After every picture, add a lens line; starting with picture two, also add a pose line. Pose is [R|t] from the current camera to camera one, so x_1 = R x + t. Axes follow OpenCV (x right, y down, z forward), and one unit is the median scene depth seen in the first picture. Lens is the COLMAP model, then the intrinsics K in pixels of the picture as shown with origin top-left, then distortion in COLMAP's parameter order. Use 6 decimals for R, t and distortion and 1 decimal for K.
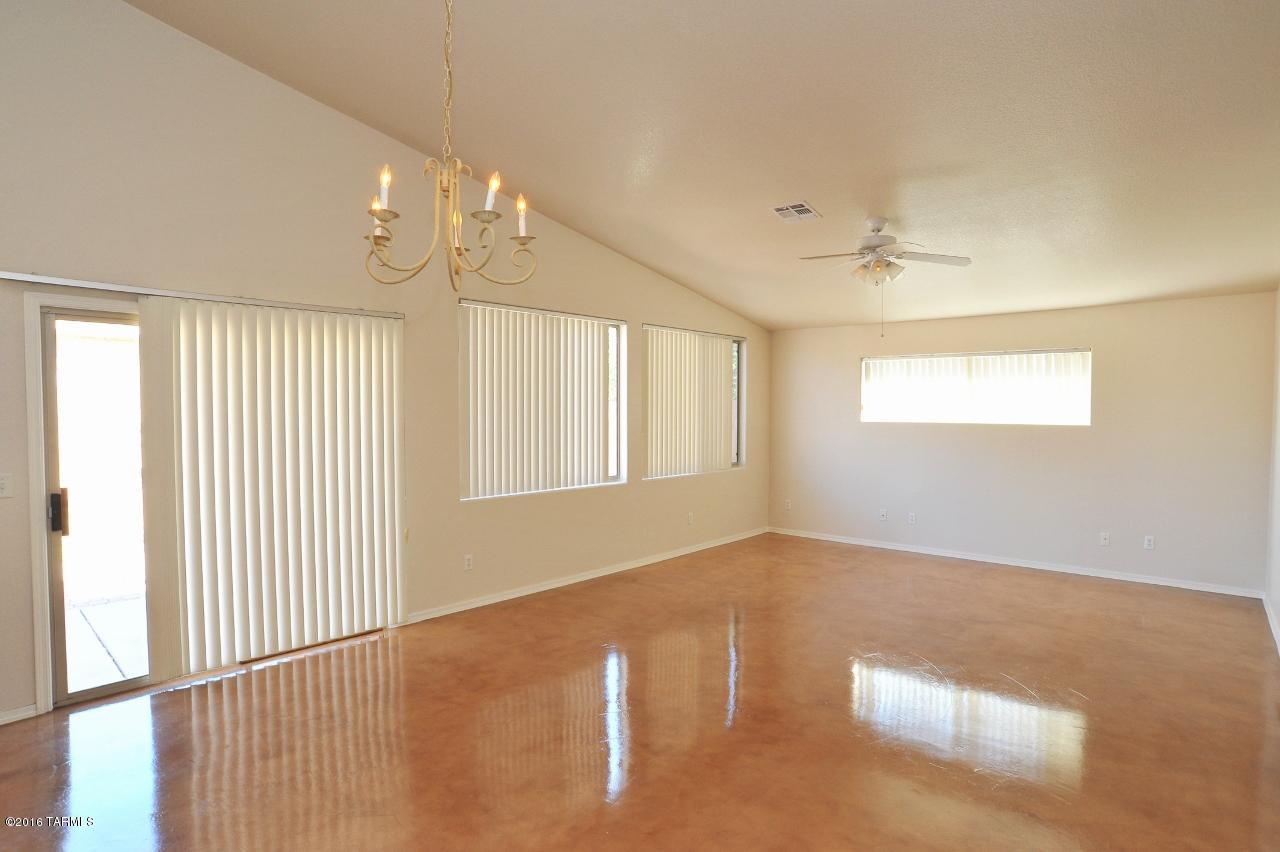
lens RADIAL K [[673.1, 0, 628.4], [0, 673.1, 428.6], [0, 0, 1]] dist [-0.043064, 0.002635]
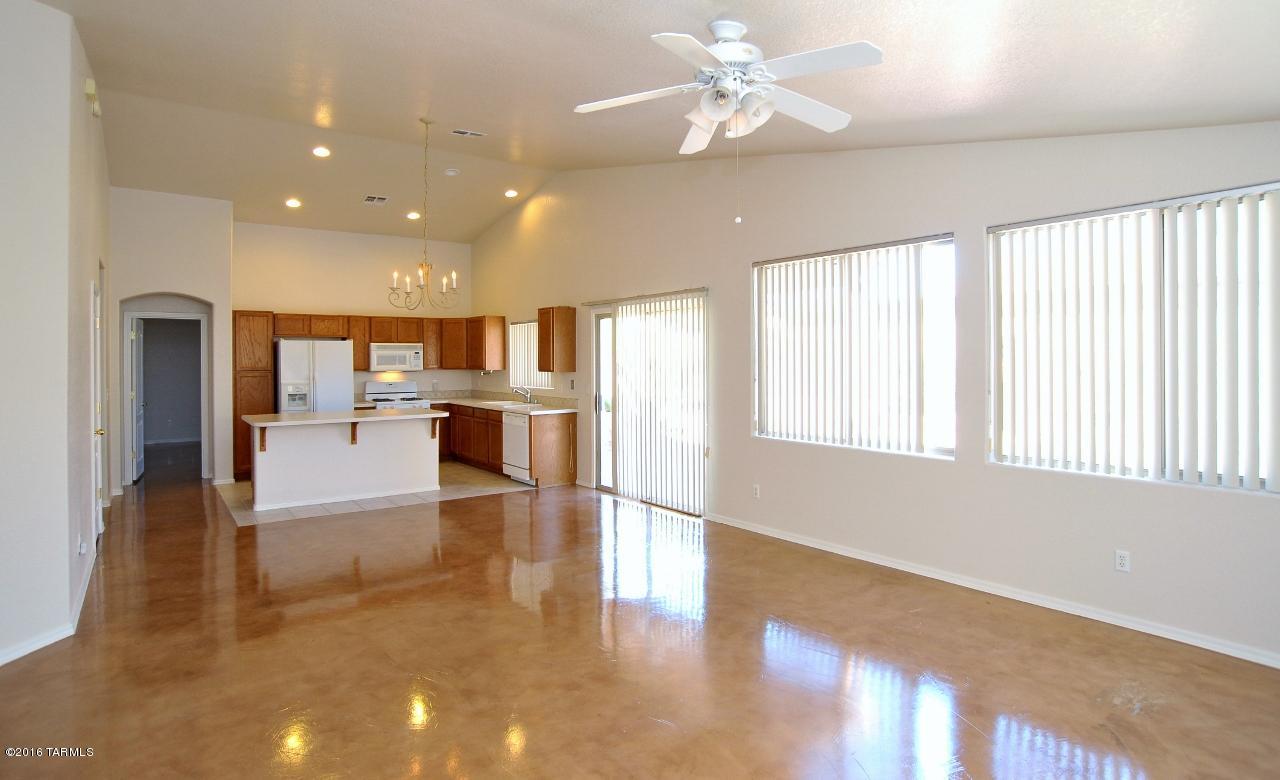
lens RADIAL K [[649.2, 0, 590.9], [0, 649.2, 359.9], [0, 0, 1]] dist [-0.023335, -0.000131]
pose [[-0.193267, 0.002902, -0.981142, 0.740837], [-0.023734, 0.999689, 0.007632, -0.022239], [0.980859, 0.024761, -0.193138, 0.761711]]
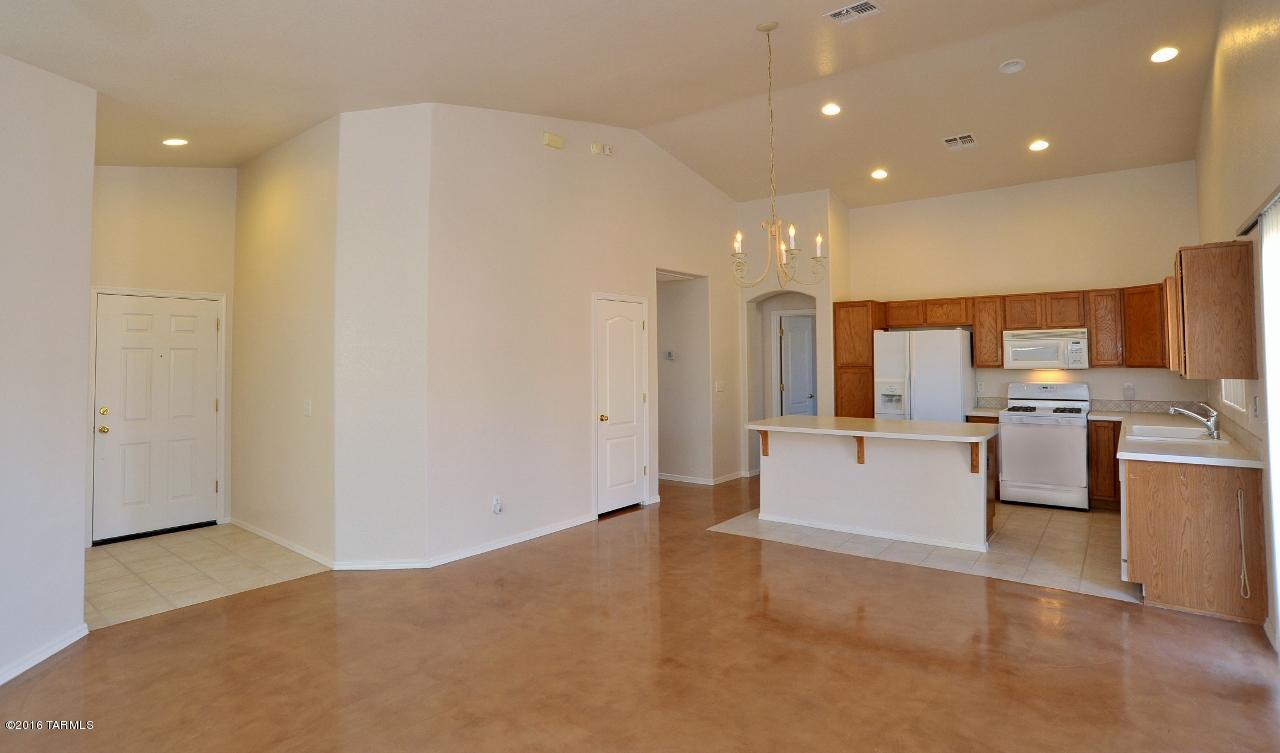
lens RADIAL K [[641.4, 0, 657.0], [0, 641.4, 324.4], [0, 0, 1]] dist [-0.057901, 0.003758]
pose [[-0.992324, 0.002405, -0.123646, 0.092245], [0.005122, 0.999752, -0.021666, -0.028638], [0.123563, -0.022133, -0.992090, 0.973279]]
